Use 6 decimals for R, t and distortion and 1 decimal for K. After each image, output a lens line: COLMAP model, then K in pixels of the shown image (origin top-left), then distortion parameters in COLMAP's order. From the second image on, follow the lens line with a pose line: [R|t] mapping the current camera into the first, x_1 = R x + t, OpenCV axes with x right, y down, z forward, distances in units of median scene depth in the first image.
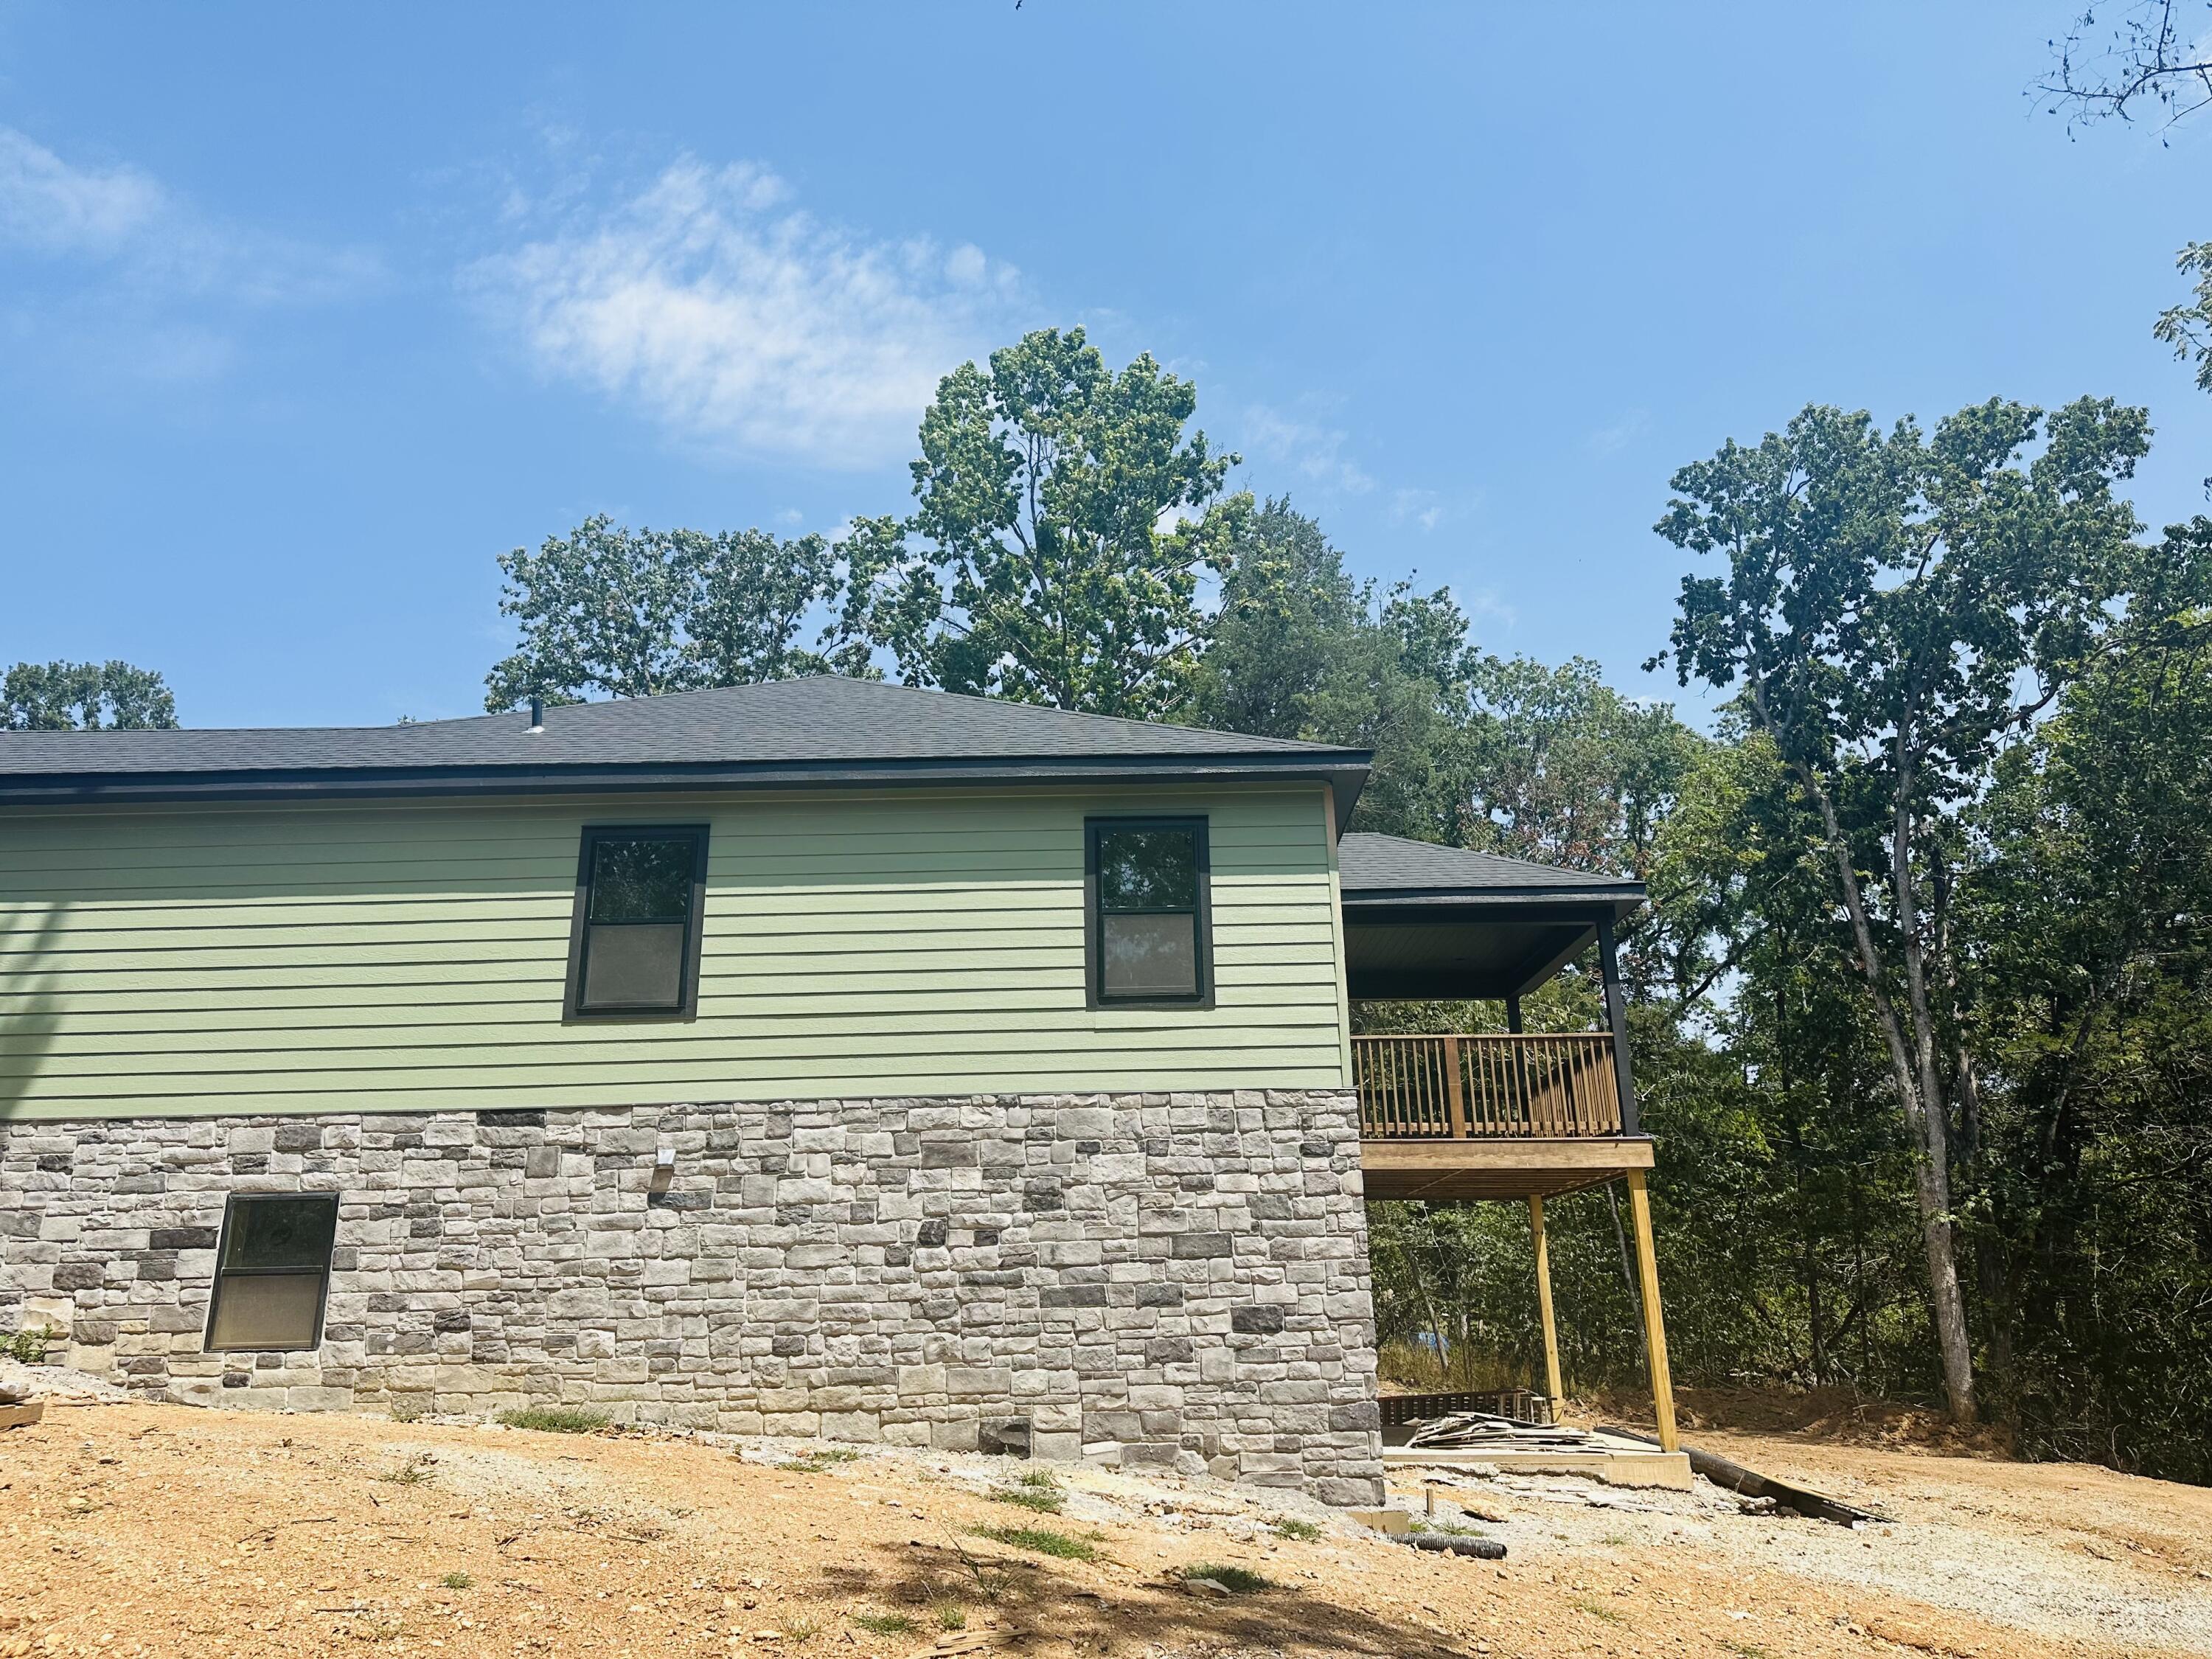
lens RADIAL K [[1556.0, 0, 1100.7], [0, 1556.0, 818.3], [0, 0, 1]] dist [0.162063, -0.339288]
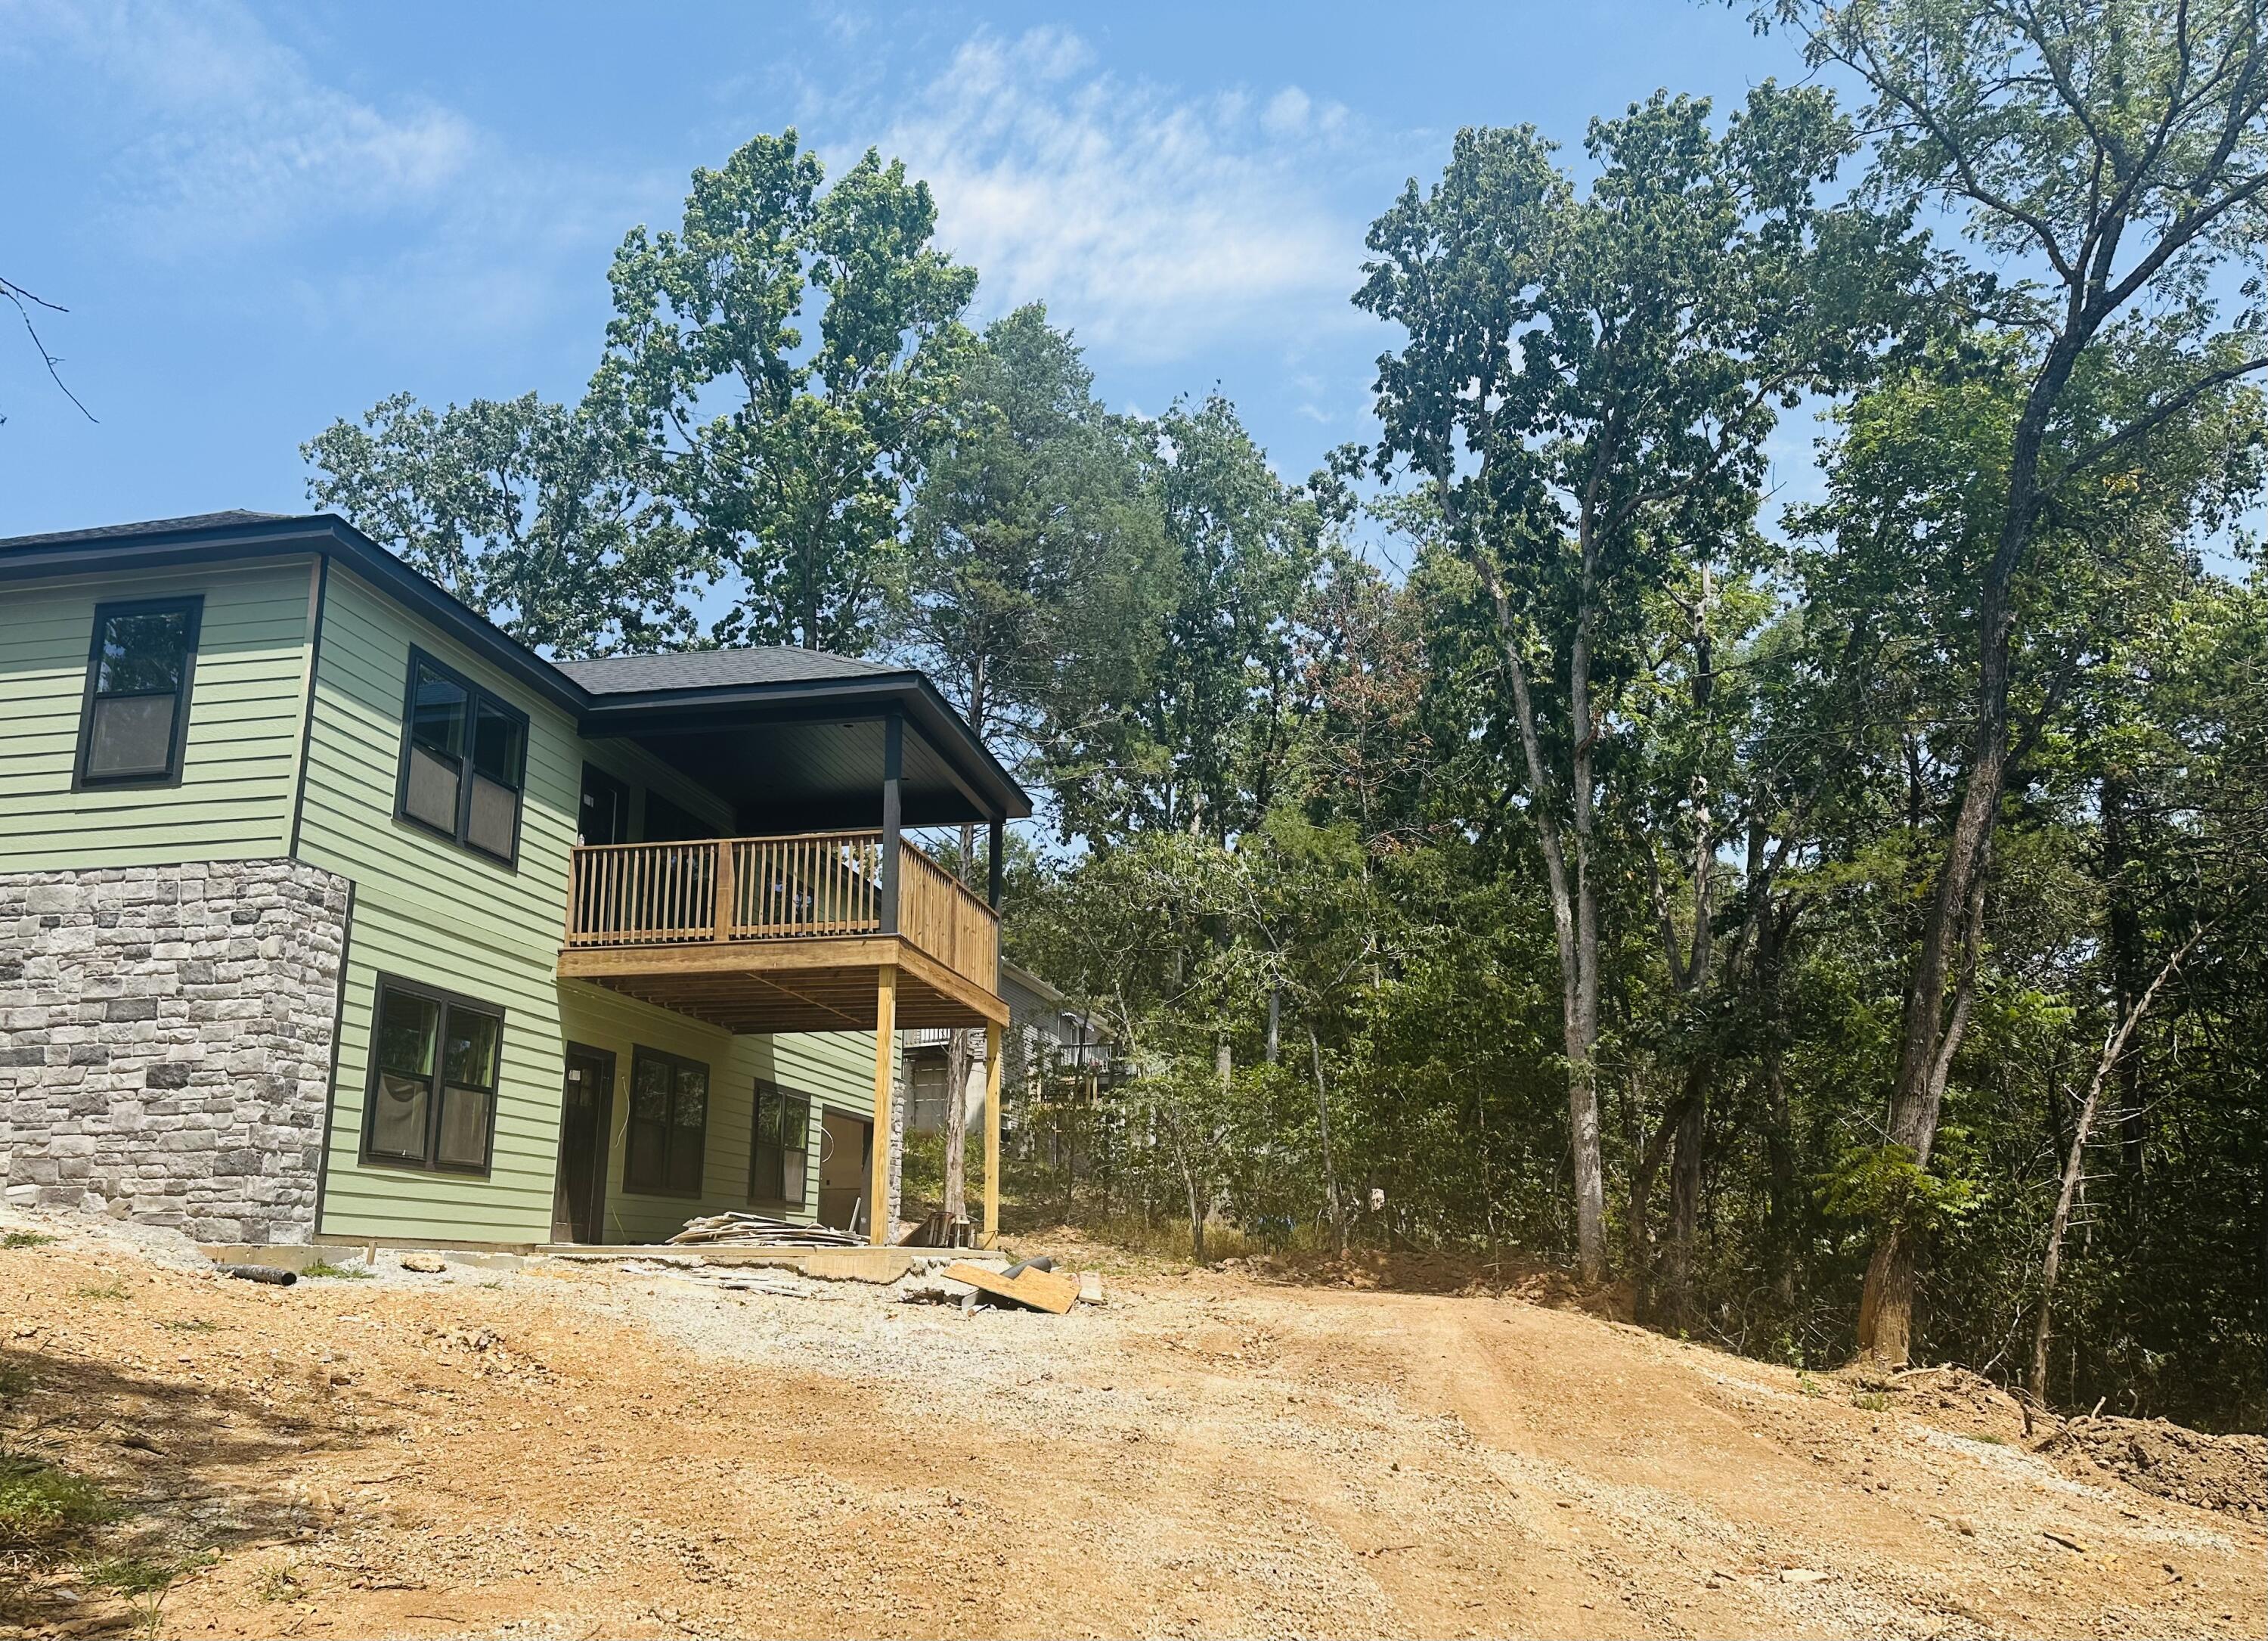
lens RADIAL K [[1676.7, 0, 1194.3], [0, 1676.7, 913.5], [0, 0, 1]] dist [0.005885, -0.053977]
pose [[0.989217, -0.025336, -0.144250, 0.907501], [0.040485, 0.993849, 0.103079, 0.124684], [0.140752, -0.107808, 0.984158, 0.032661]]
